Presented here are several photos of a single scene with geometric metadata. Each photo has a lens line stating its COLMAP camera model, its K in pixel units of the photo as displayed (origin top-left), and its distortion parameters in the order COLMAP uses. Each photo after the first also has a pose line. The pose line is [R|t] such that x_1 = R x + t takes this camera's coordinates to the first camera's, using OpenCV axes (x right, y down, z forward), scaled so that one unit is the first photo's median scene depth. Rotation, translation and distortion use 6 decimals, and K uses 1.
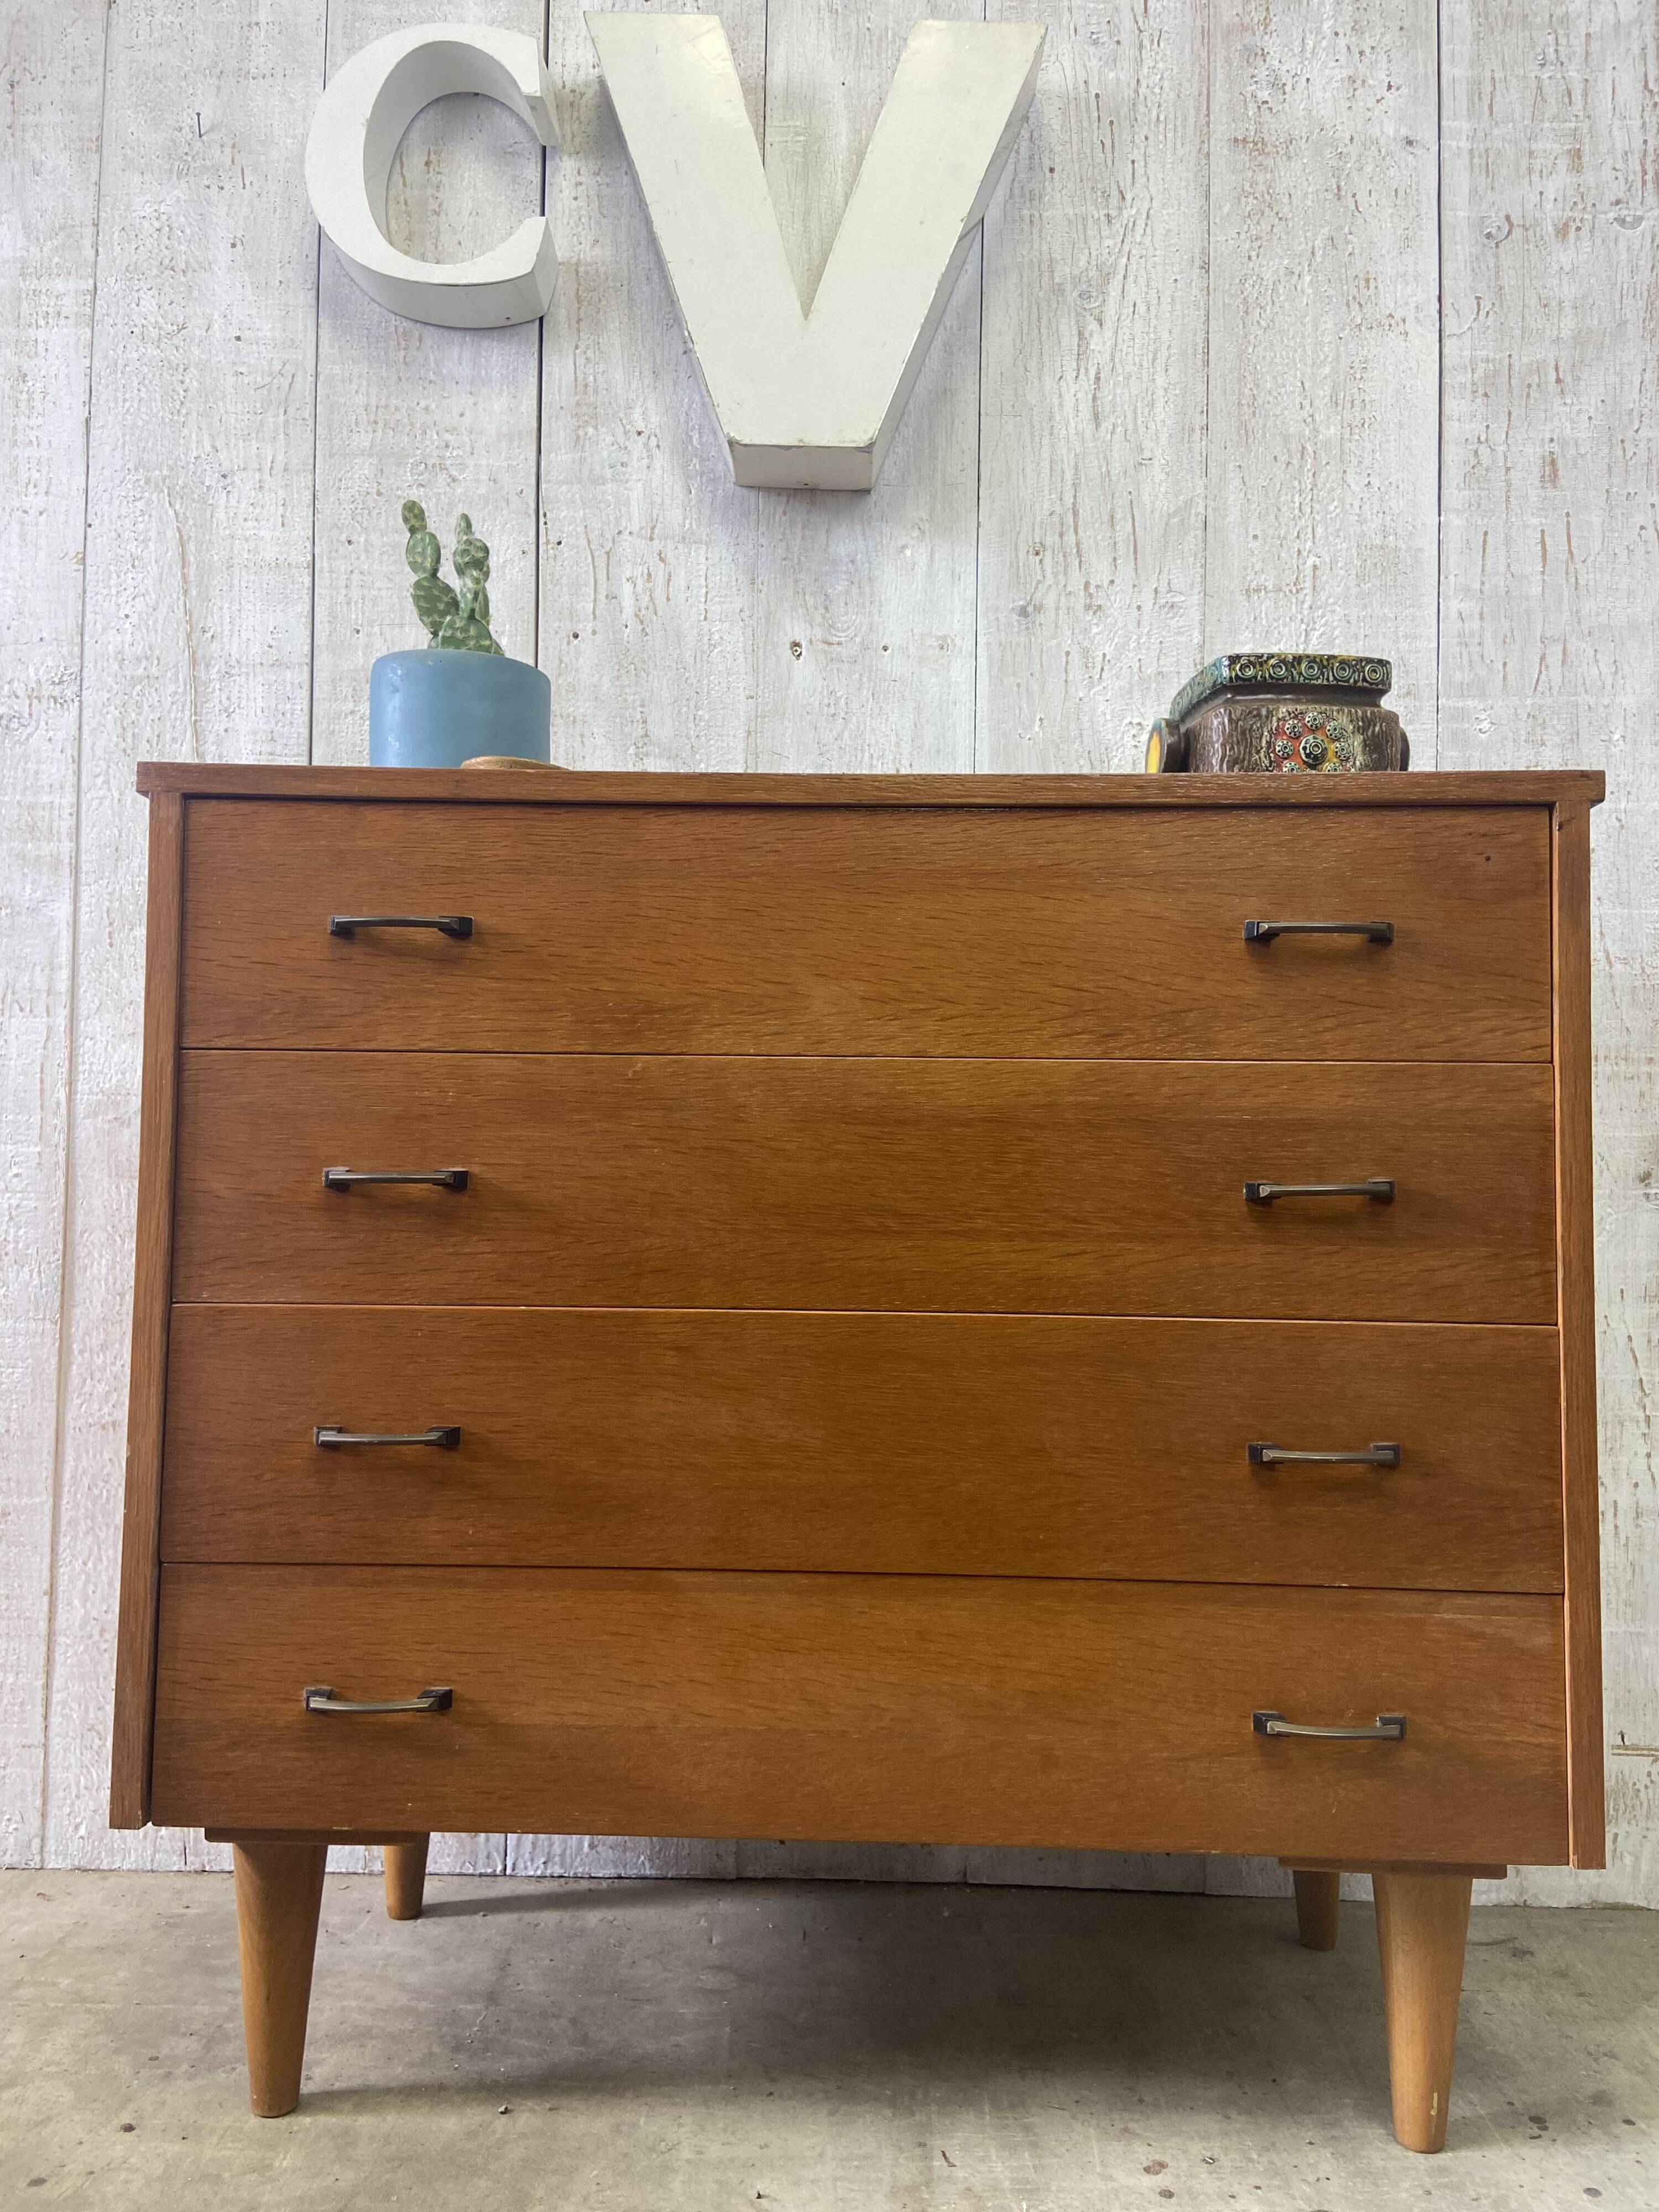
lens RADIAL K [[1664.4, 0, 816.3], [0, 1664.4, 1114.3], [0, 0, 1]] dist [0.129846, -0.168221]
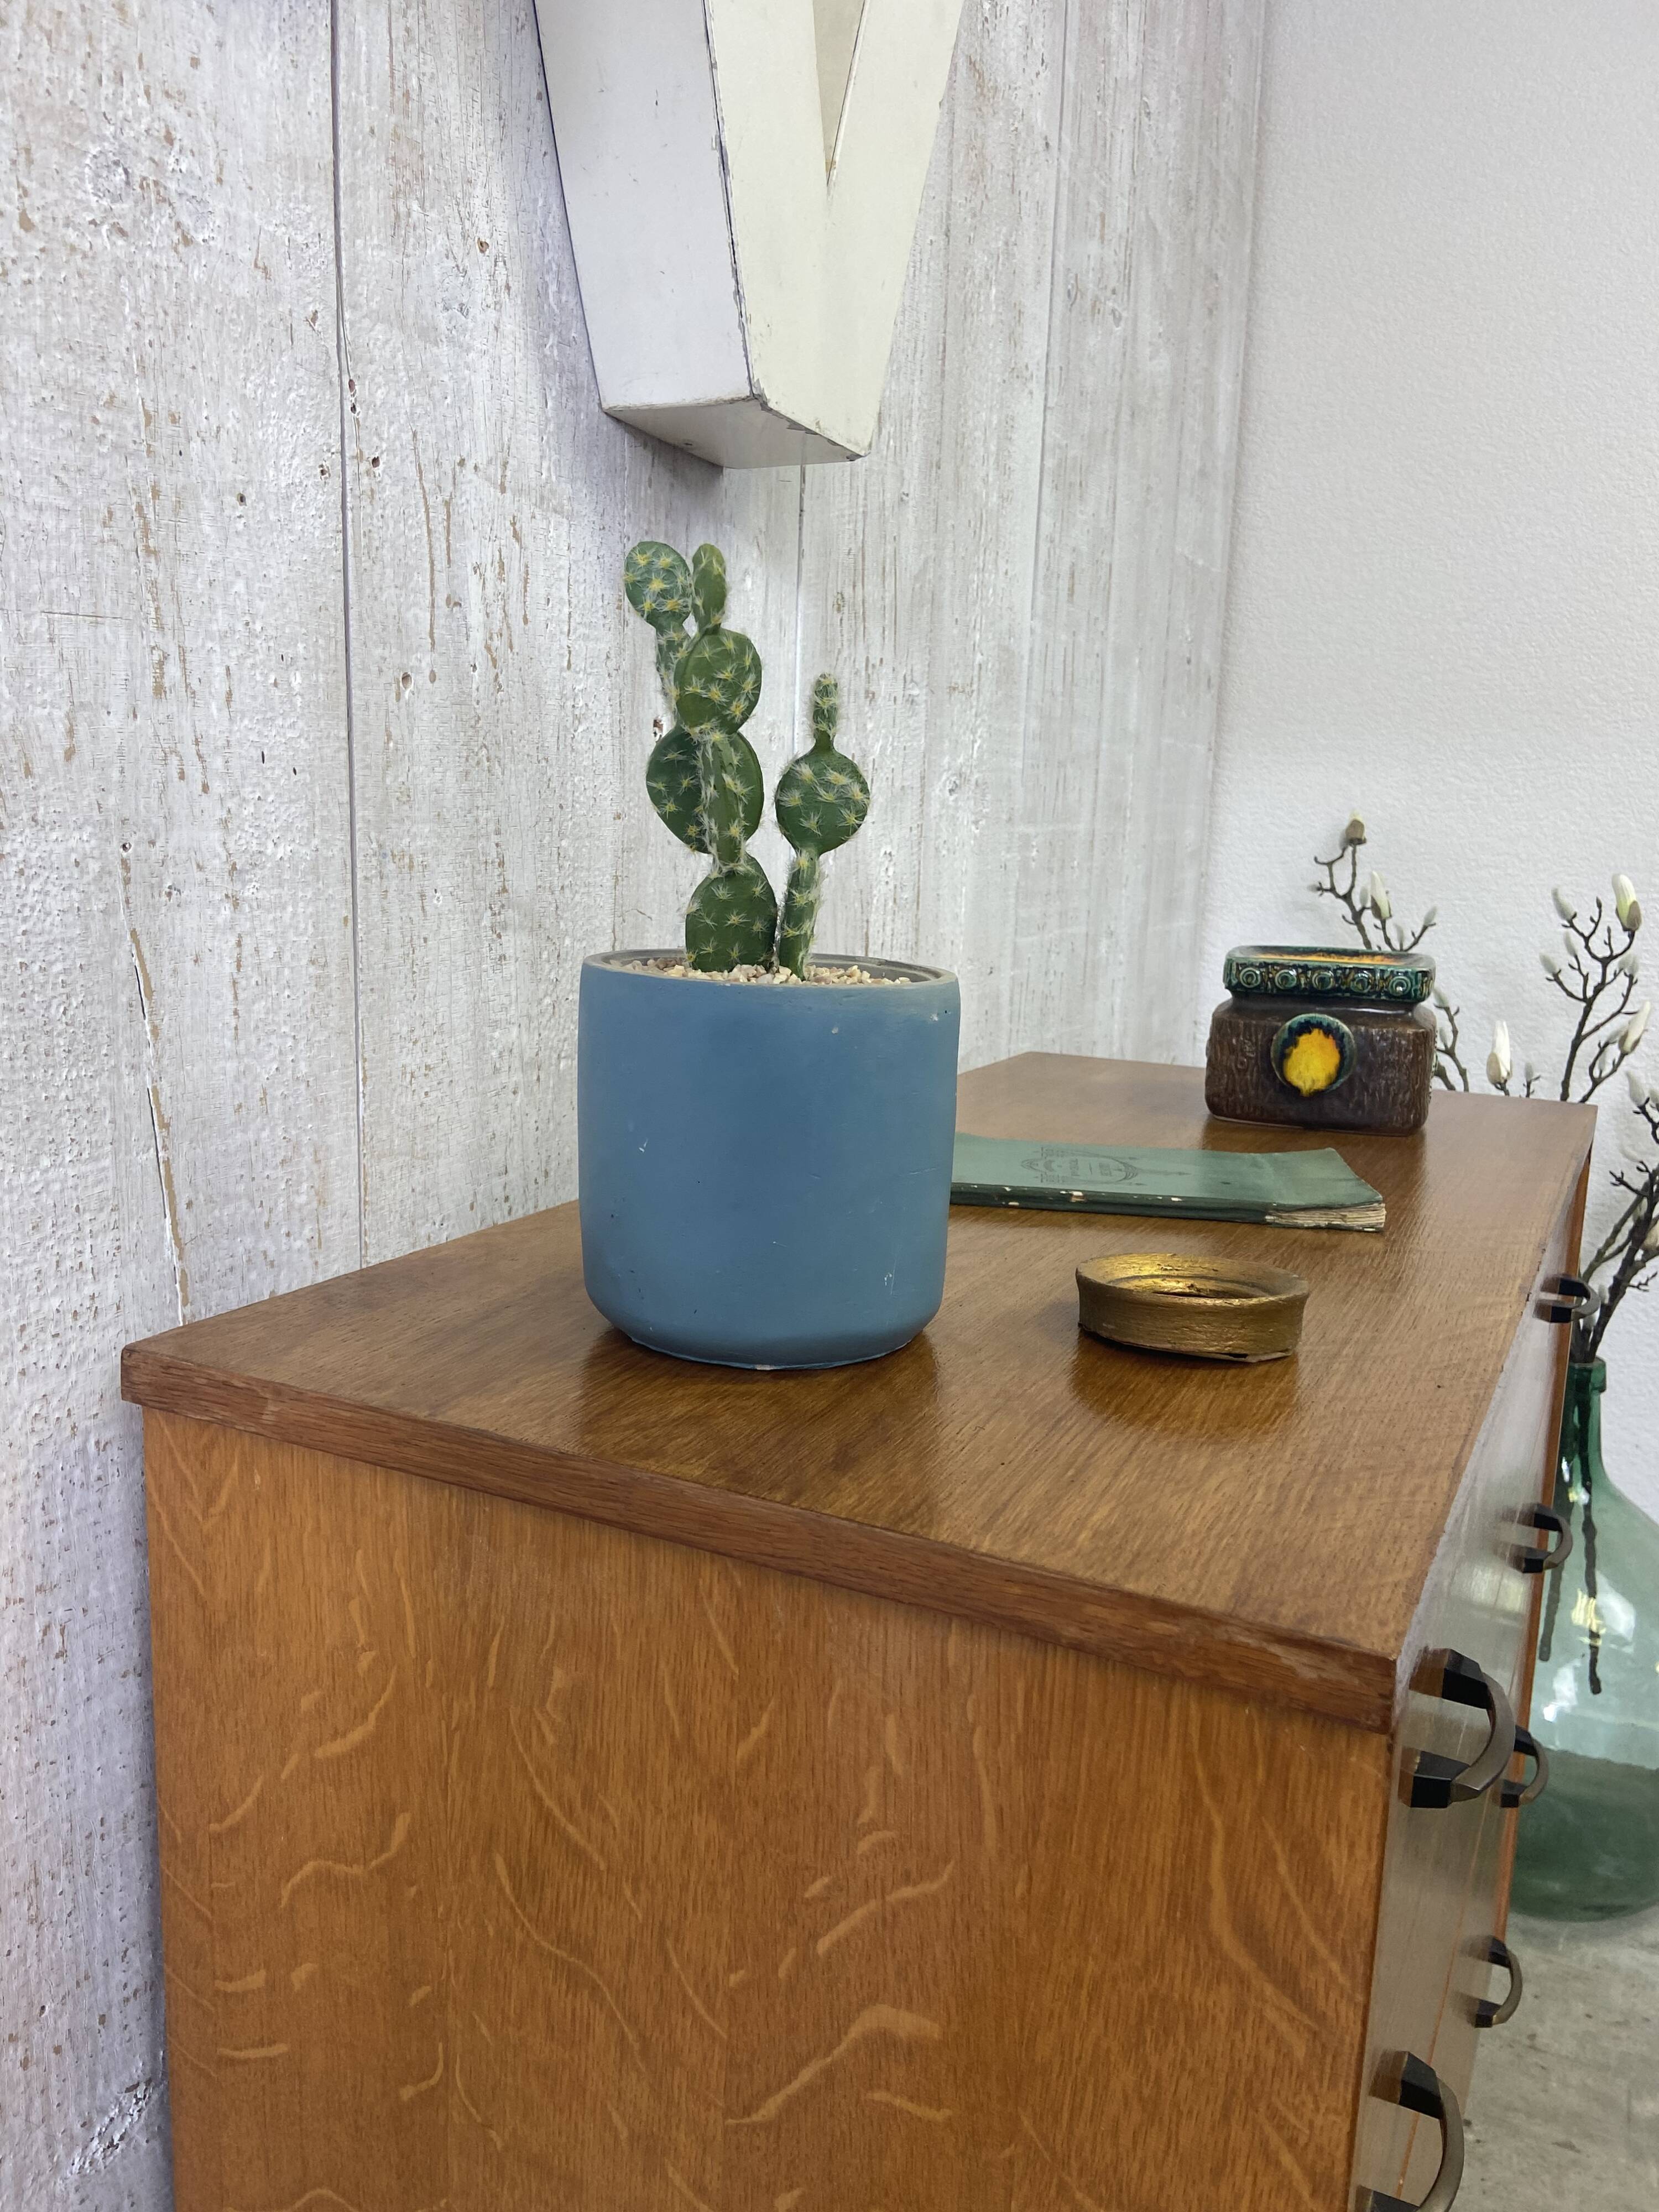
lens RADIAL K [[1664.4, 0, 825.5], [0, 1664.4, 1116.6], [0, 0, 1]] dist [0.129846, -0.168221]
pose [[0.423369, -0.166110, 0.890599, -0.535859], [-0.071450, 0.973863, 0.215605, -0.276919], [-0.903136, -0.154914, 0.400434, 0.690050]]
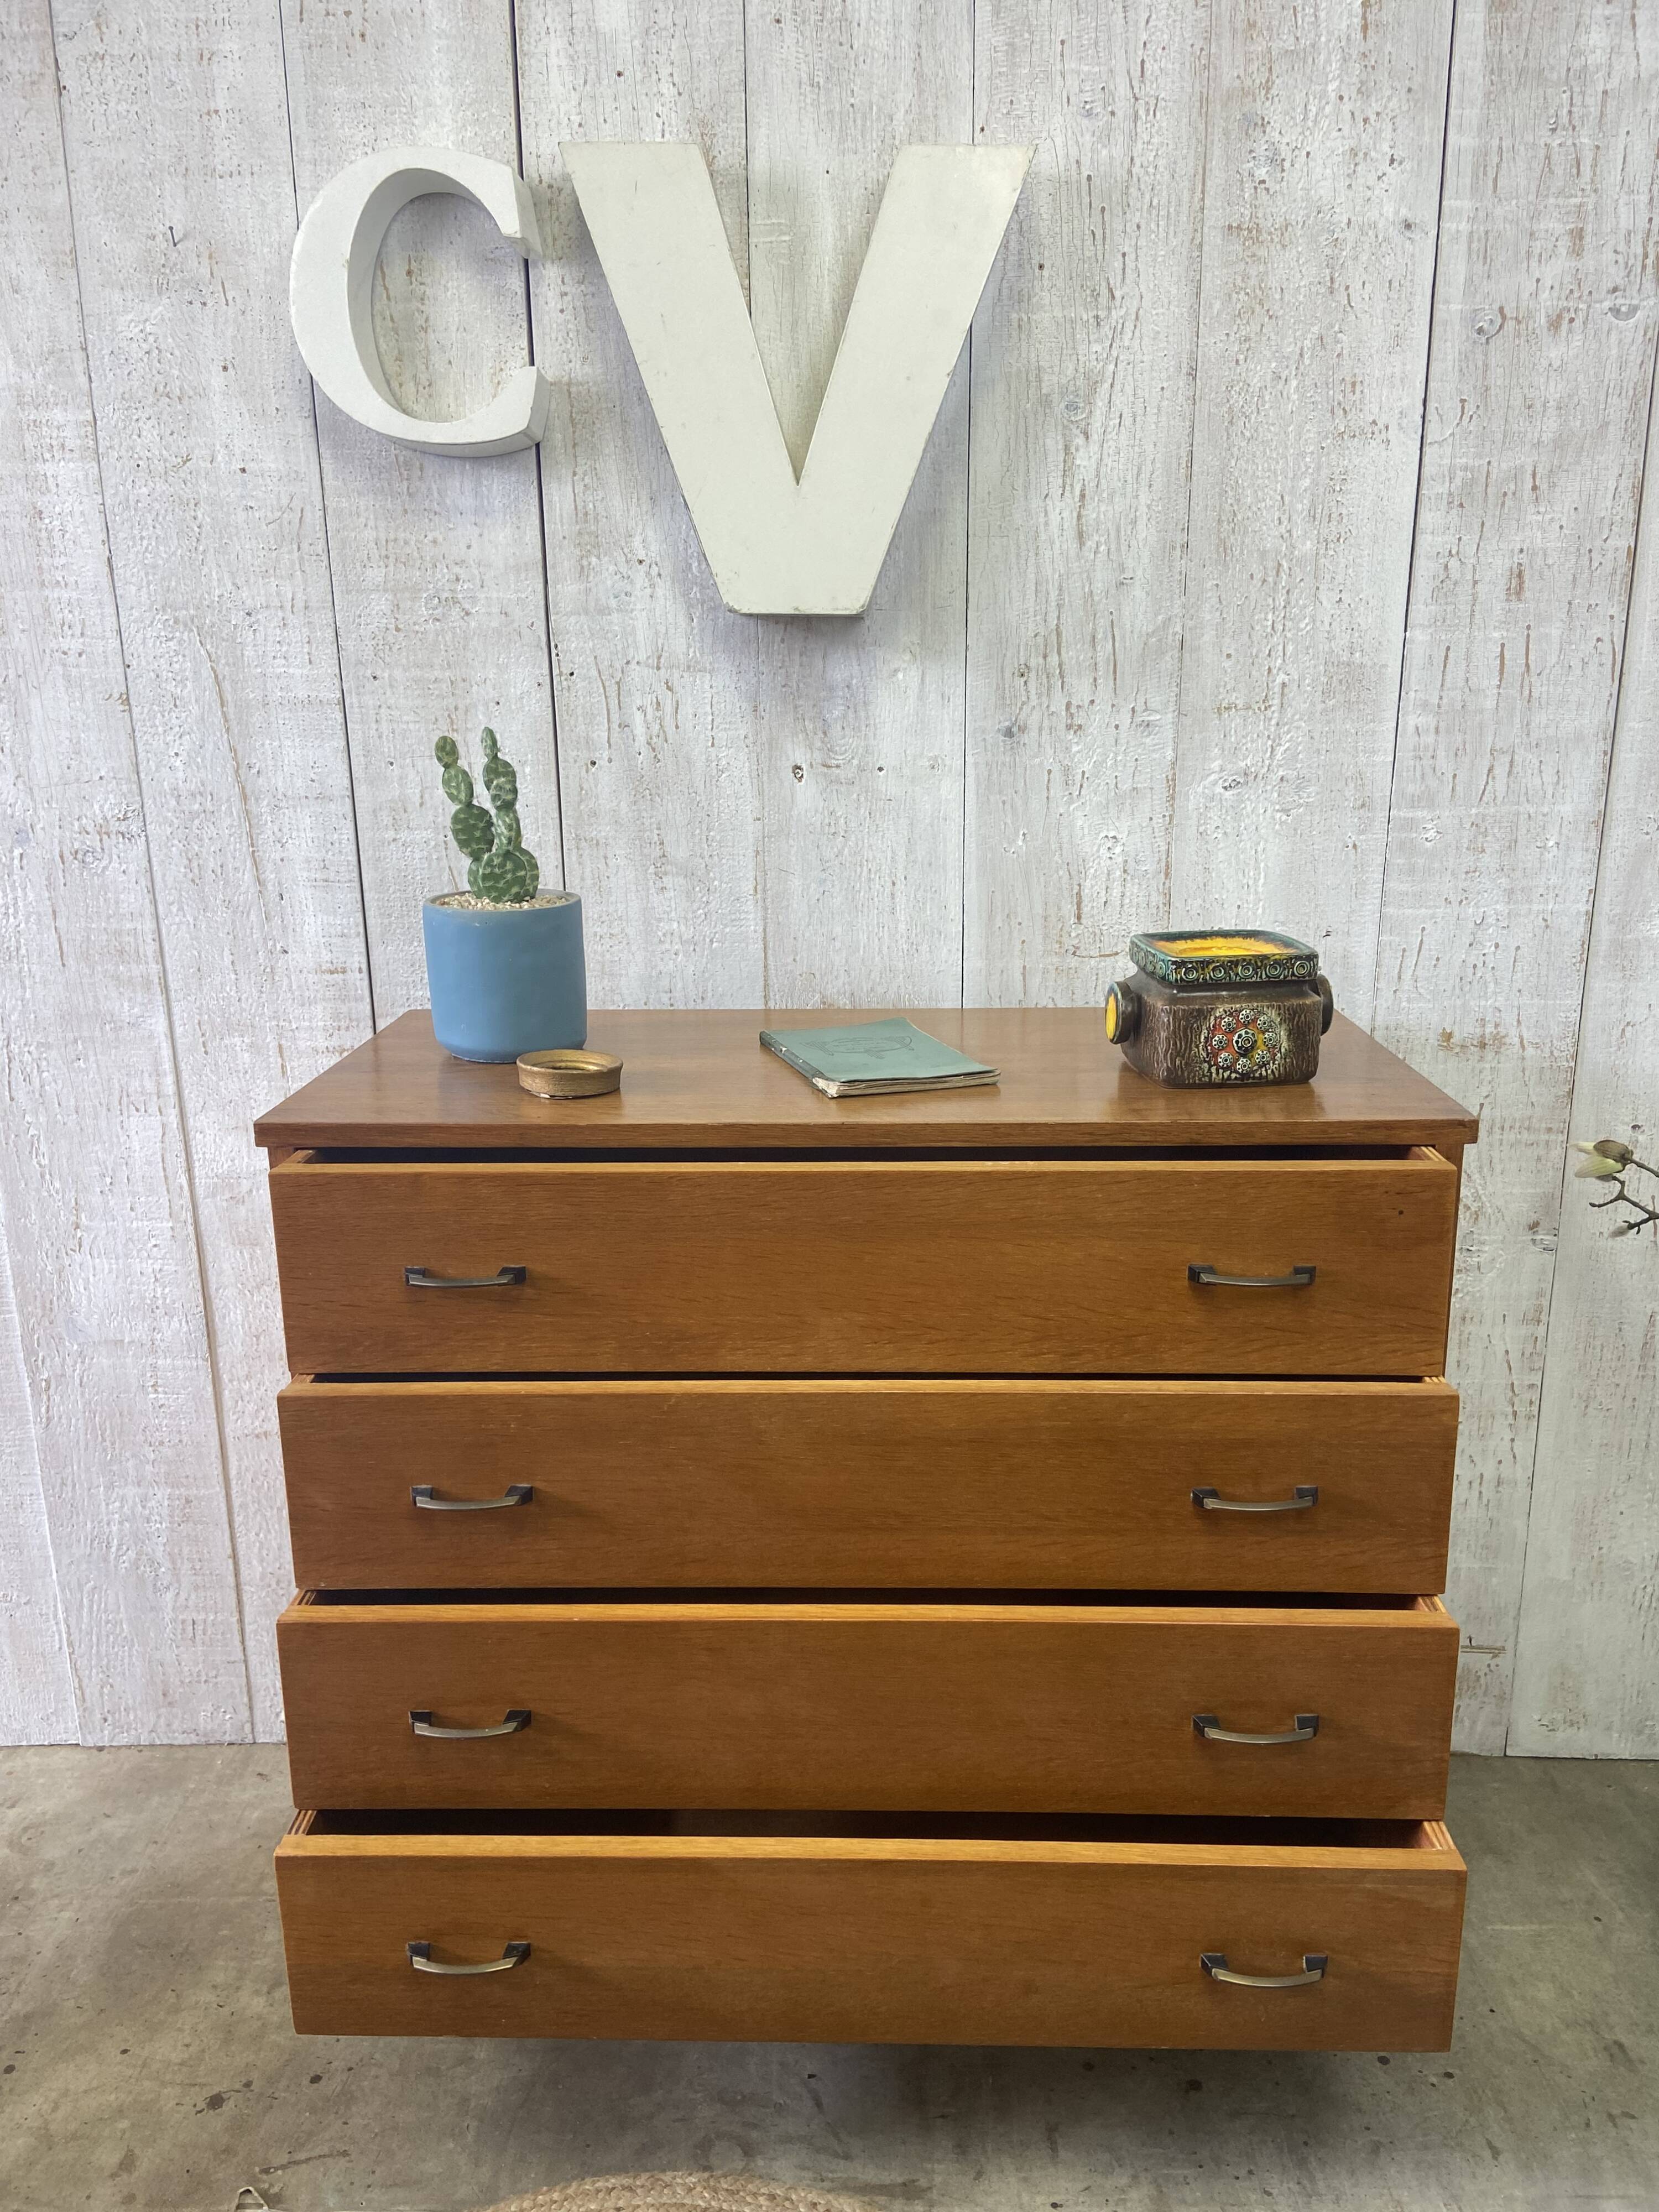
lens RADIAL K [[1664.4, 0, 819.8], [0, 1664.4, 1113.5], [0, 0, 1]] dist [0.129846, -0.168221]
pose [[0.999568, -0.025556, -0.014503, 0.012028], [0.028794, 0.950319, 0.309944, -0.401884], [0.005861, -0.310228, 0.950644, -0.090465]]
